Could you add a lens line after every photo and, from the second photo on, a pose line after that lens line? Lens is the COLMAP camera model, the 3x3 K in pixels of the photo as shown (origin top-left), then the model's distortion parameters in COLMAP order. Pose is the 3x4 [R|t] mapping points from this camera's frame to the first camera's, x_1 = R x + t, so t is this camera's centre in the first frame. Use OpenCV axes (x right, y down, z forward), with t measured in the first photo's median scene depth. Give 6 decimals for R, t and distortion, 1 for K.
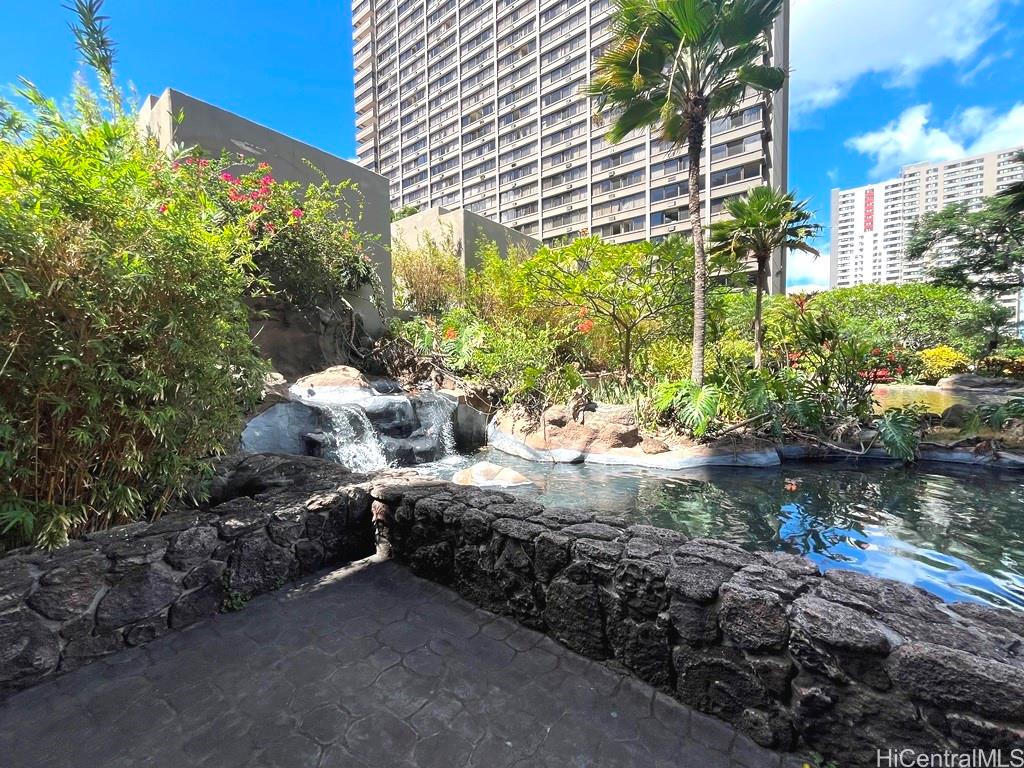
lens RADIAL K [[416.4, 0, 513.1], [0, 416.4, 385.6], [0, 0, 1]] dist [-0.002098, 0.000114]
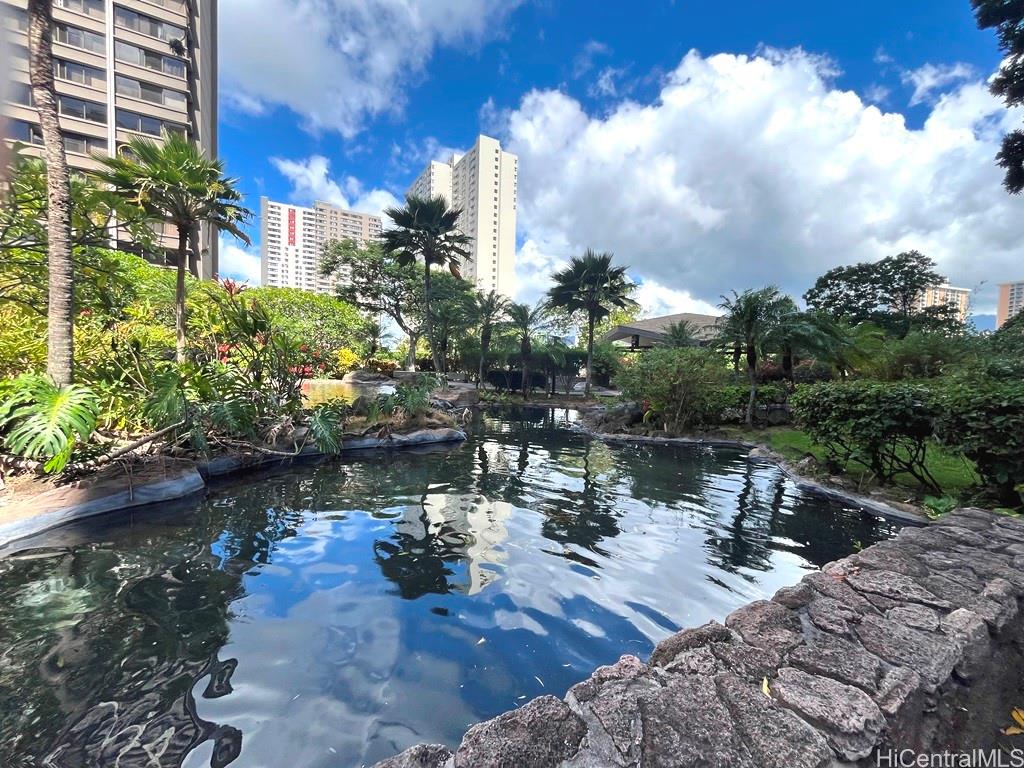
lens RADIAL K [[416.4, 0, 513.1], [0, 416.4, 385.6], [0, 0, 1]] dist [-0.002098, 0.000114]
pose [[0.369881, -0.021004, 0.928842, 0.090534], [0.008768, 0.999779, 0.019117, -0.003320], [-0.929038, 0.001073, 0.369983, 0.118355]]
